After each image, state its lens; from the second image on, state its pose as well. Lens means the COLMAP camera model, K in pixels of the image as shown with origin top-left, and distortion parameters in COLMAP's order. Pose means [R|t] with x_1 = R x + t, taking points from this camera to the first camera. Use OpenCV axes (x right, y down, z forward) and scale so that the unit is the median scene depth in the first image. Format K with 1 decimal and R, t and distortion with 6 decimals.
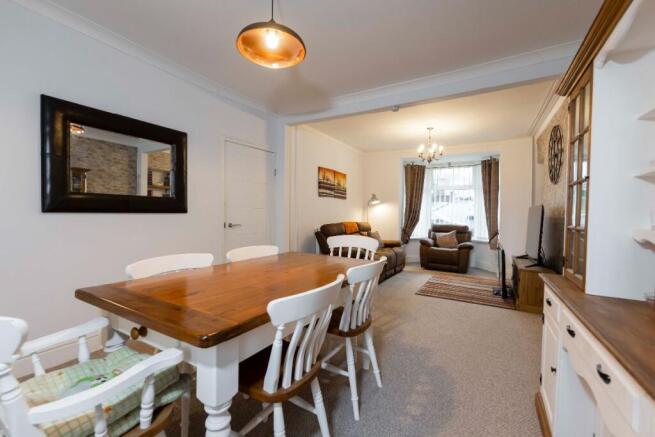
lens RADIAL K [[267.6, 0, 327.5], [0, 267.6, 218.5], [0, 0, 1]] dist [0.000577, 0.000031]
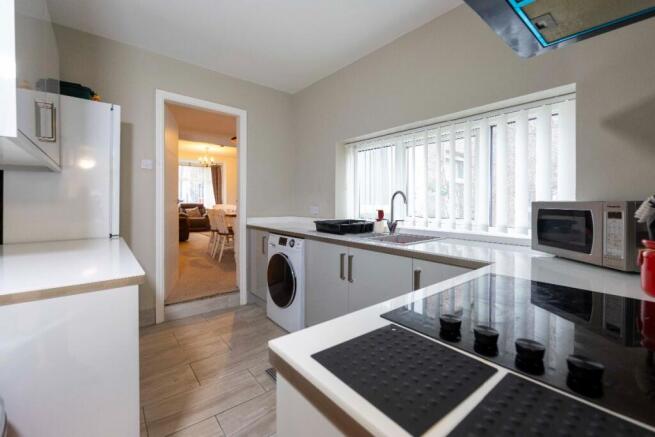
lens RADIAL K [[263.2, 0, 323.9], [0, 263.2, 204.9], [0, 0, 1]] dist [0.000794, 0.000086]
pose [[0.363706, -0.013068, 0.931422, -0.724201], [0.009473, 0.999902, 0.010330, 0.025353], [-0.931466, 0.005066, 0.363794, -0.275919]]
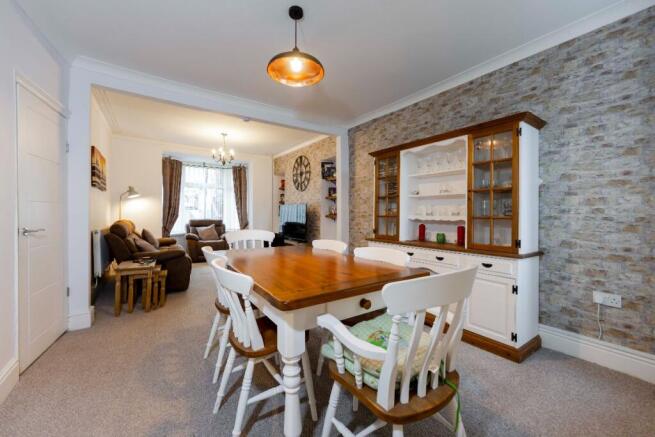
lens RADIAL K [[263.2, 0, 323.9], [0, 263.2, 204.9], [0, 0, 1]] dist [0.000794, 0.000086]
pose [[0.446634, 0.011789, 0.894639, -0.313397], [0.018744, 0.999570, -0.022530, -0.003310], [-0.894521, 0.026832, 0.446221, 0.092648]]
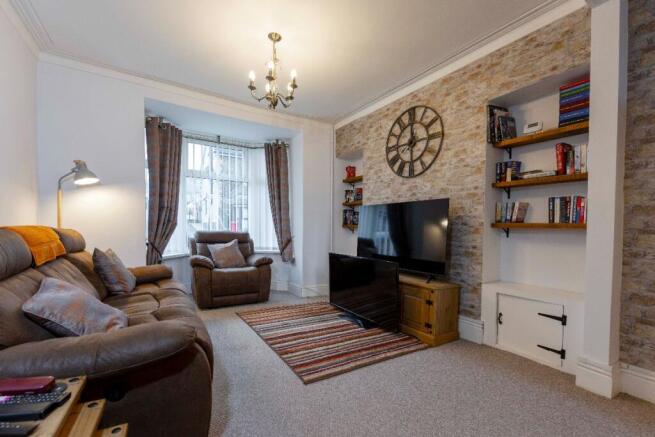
lens RADIAL K [[283.2, 0, 325.2], [0, 283.2, 233.3], [0, 0, 1]] dist [0.000122, 0.000156]
pose [[0.470906, -0.026172, 0.881795, -0.038883], [0.008244, 0.999647, 0.025268, 0.013503], [-0.882145, -0.004629, 0.470956, 0.485220]]
